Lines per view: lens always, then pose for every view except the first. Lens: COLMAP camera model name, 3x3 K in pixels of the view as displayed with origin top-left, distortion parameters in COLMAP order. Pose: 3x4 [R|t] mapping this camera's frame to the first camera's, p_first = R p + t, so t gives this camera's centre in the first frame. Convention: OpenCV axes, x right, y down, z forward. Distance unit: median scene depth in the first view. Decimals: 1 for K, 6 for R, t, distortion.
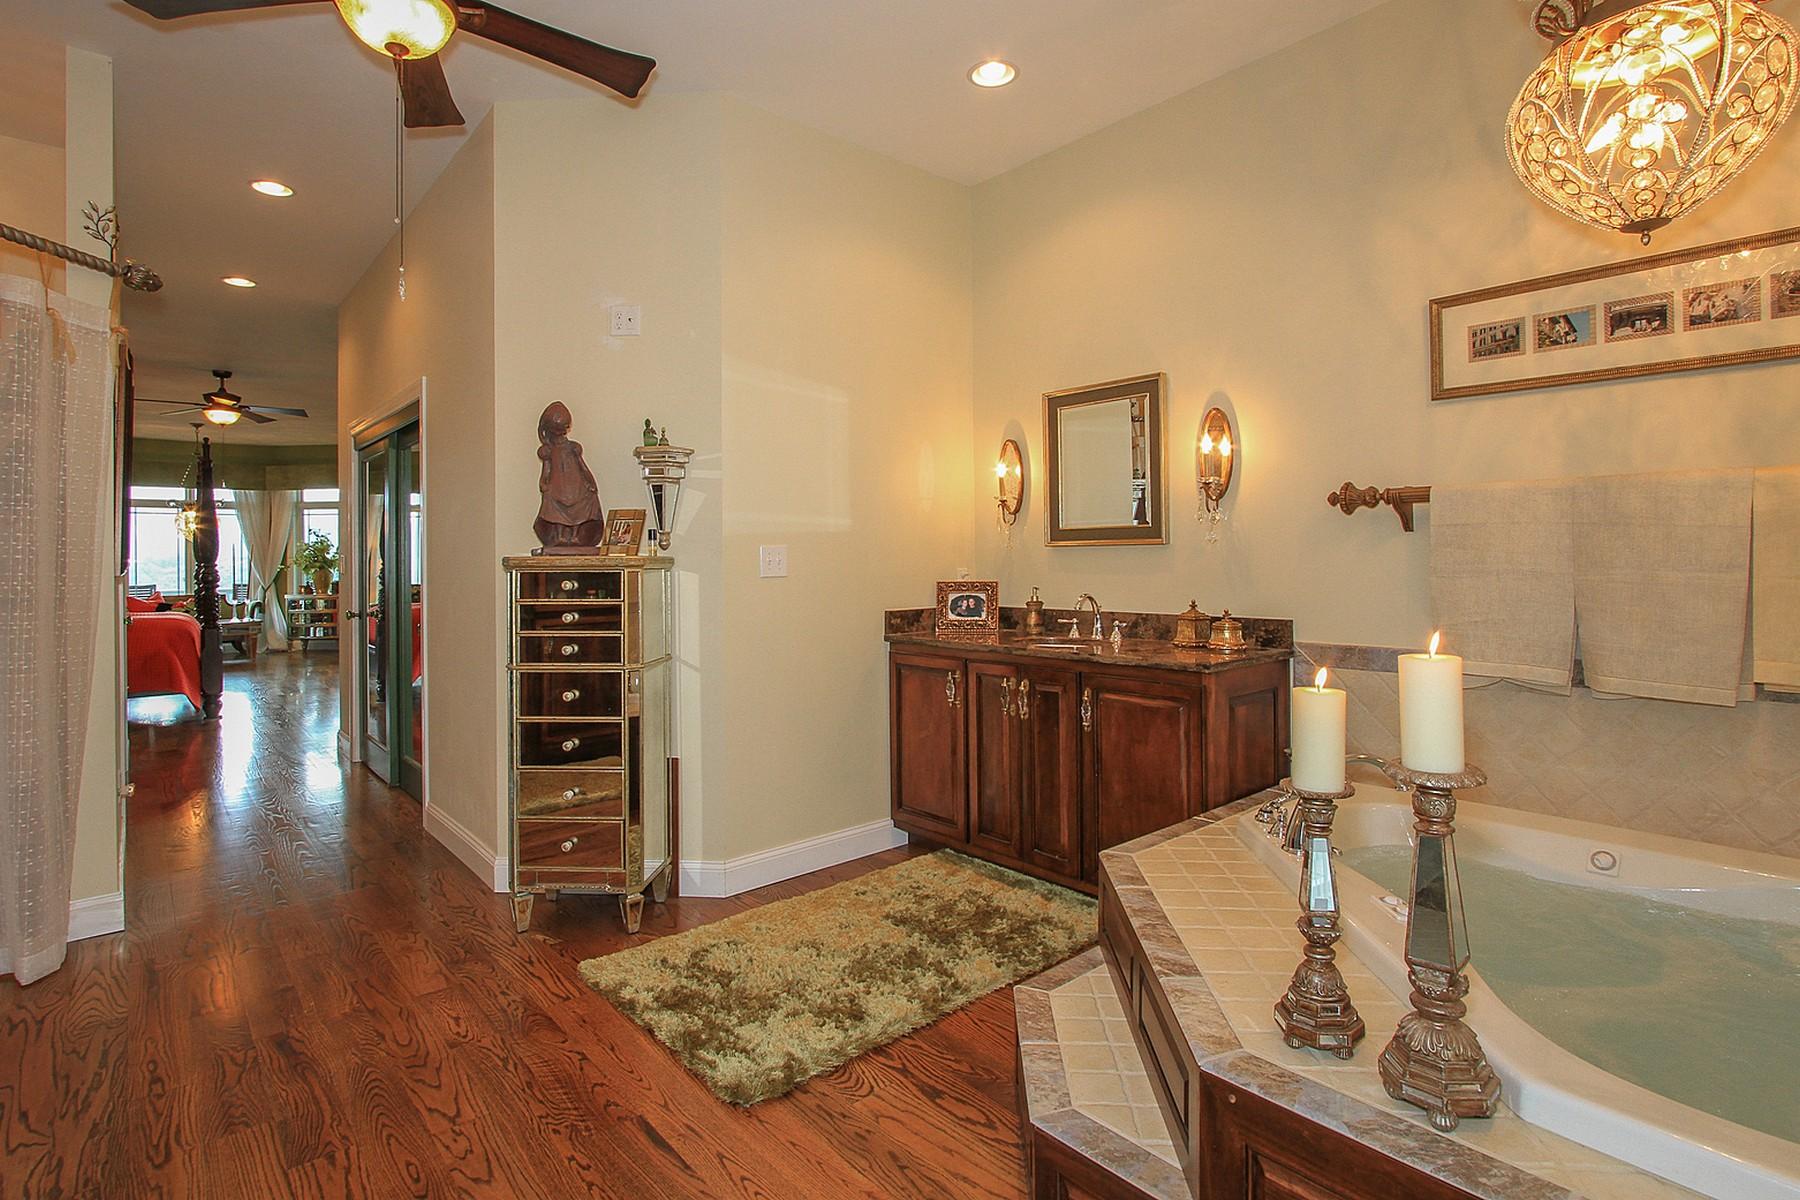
lens RADIAL K [[902.7, 0, 896.6], [0, 902.7, 562.6], [0, 0, 1]] dist [-0.015445, 0.000015]
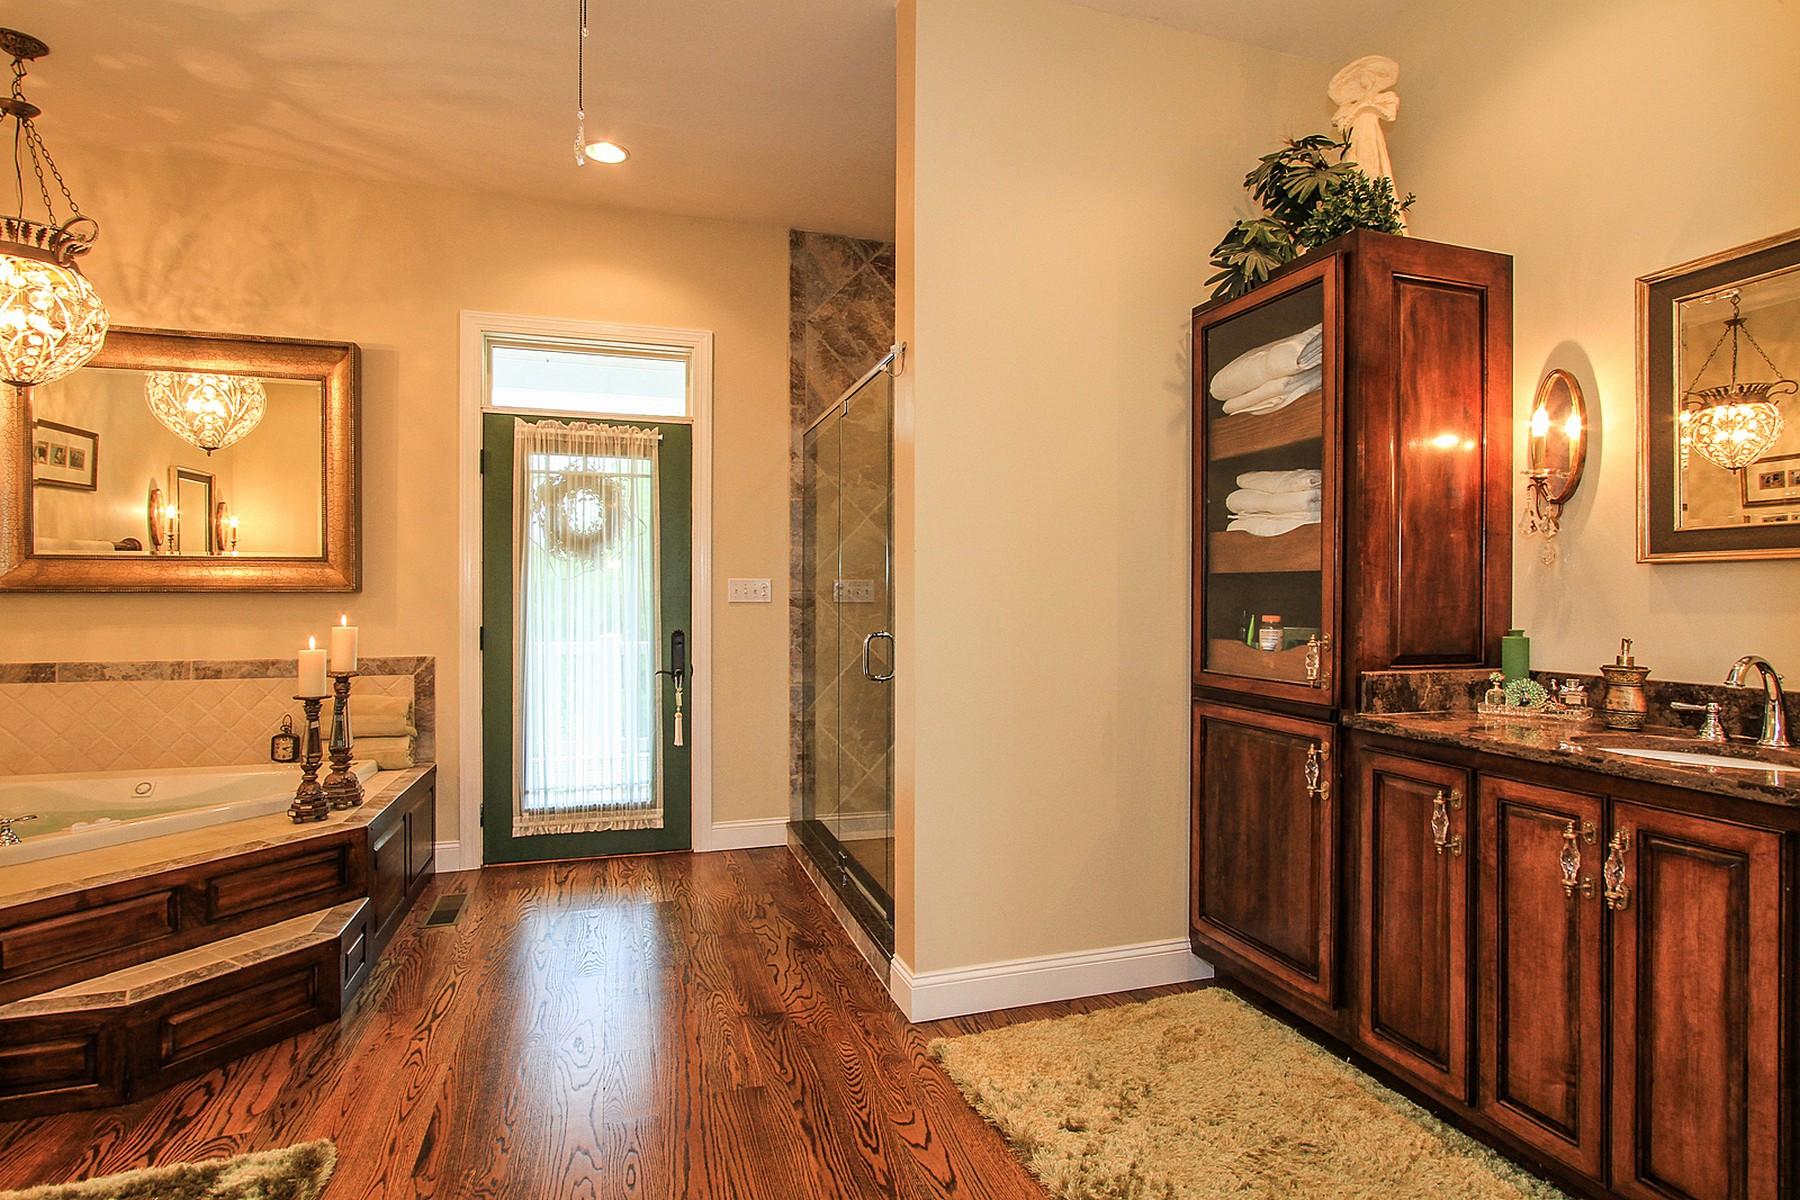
lens RADIAL K [[923.9, 0, 900.0], [0, 923.9, 600.0], [0, 0, 1]] dist [0.001534, 0.000533]
pose [[-0.919153, 0.004397, 0.393877, -0.930911], [0.005853, 0.999980, 0.002494, 0.014492], [-0.393858, 0.004598, -0.919160, 1.381777]]
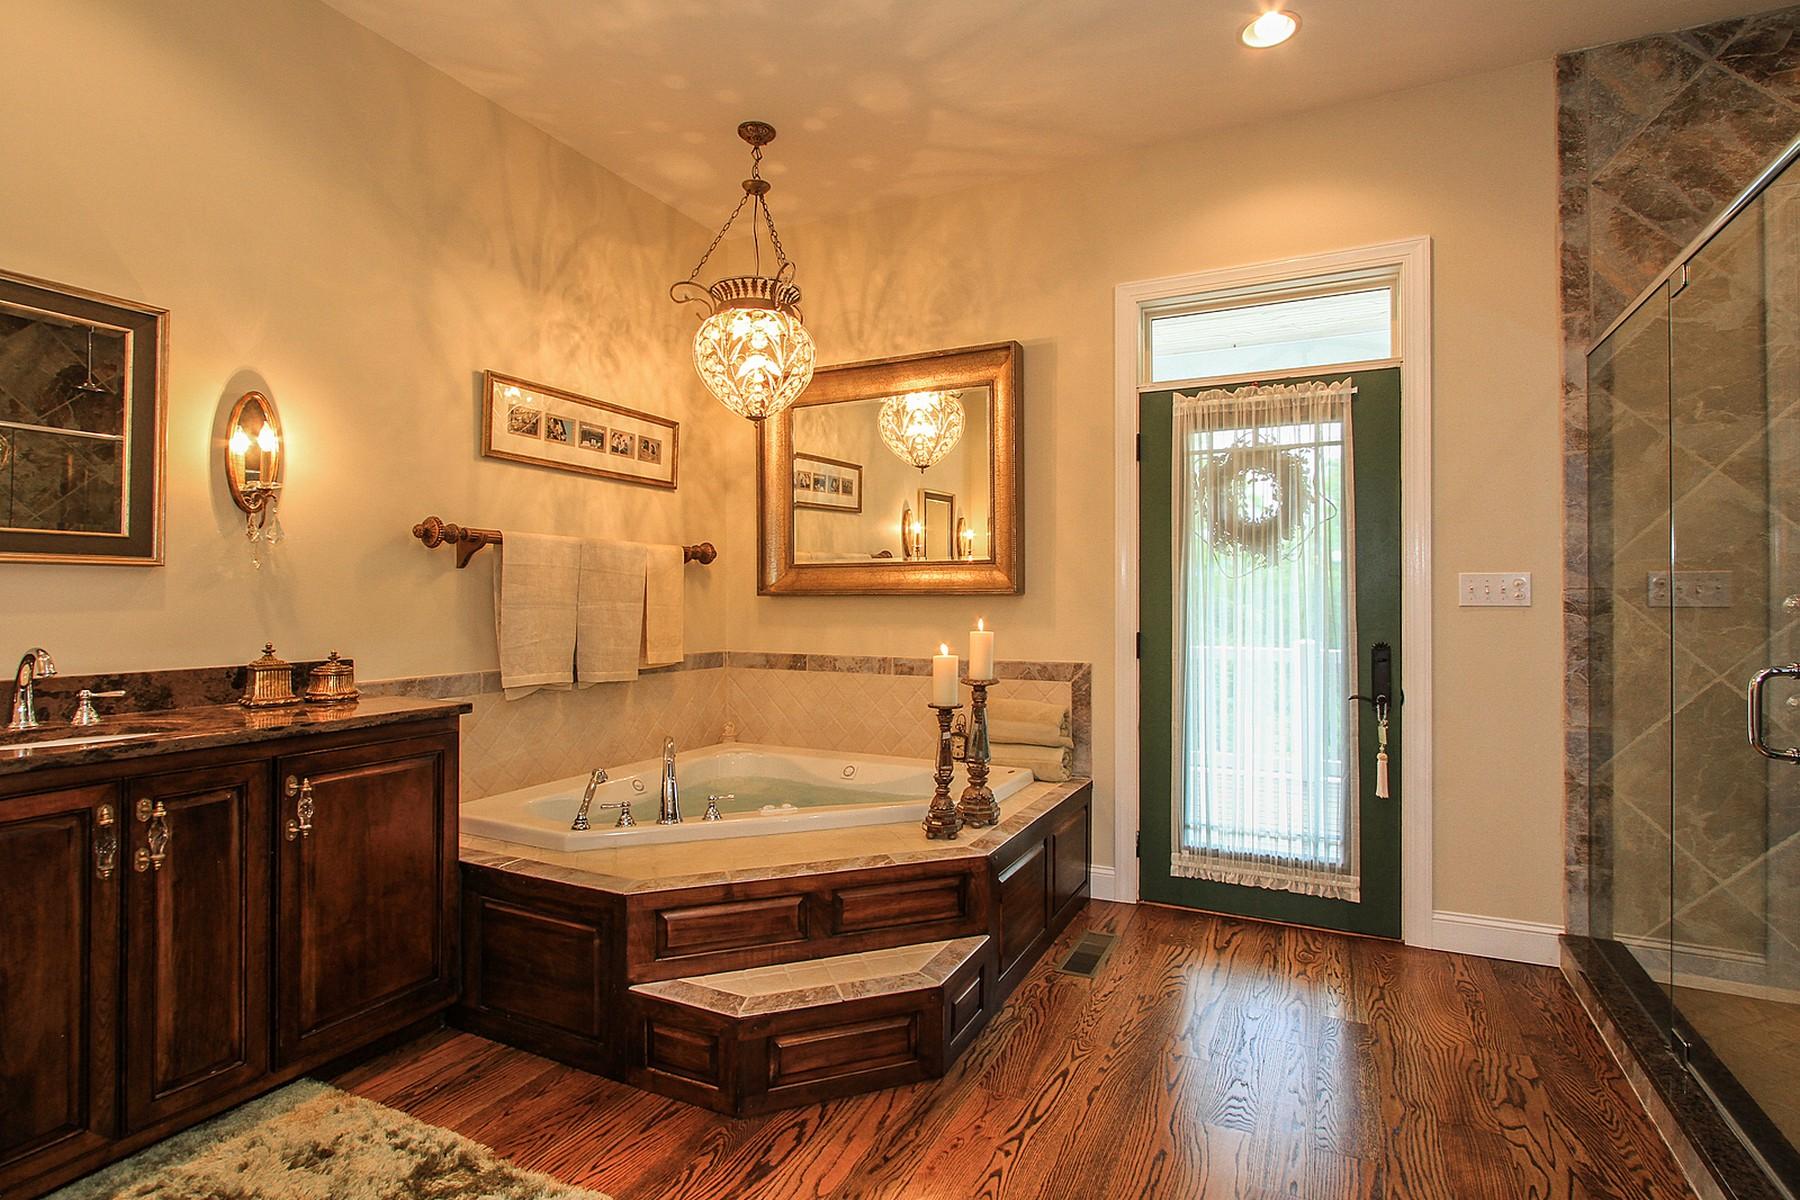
lens RADIAL K [[861.2, 0, 908.8], [0, 861.2, 591.8], [0, 0, 1]] dist [-0.013798, 0.000451]
pose [[-0.395504, 0.013107, 0.918371, -0.702742], [0.005140, 0.999914, -0.012057, 0.012021], [-0.918450, -0.000048, -0.395538, 1.026747]]
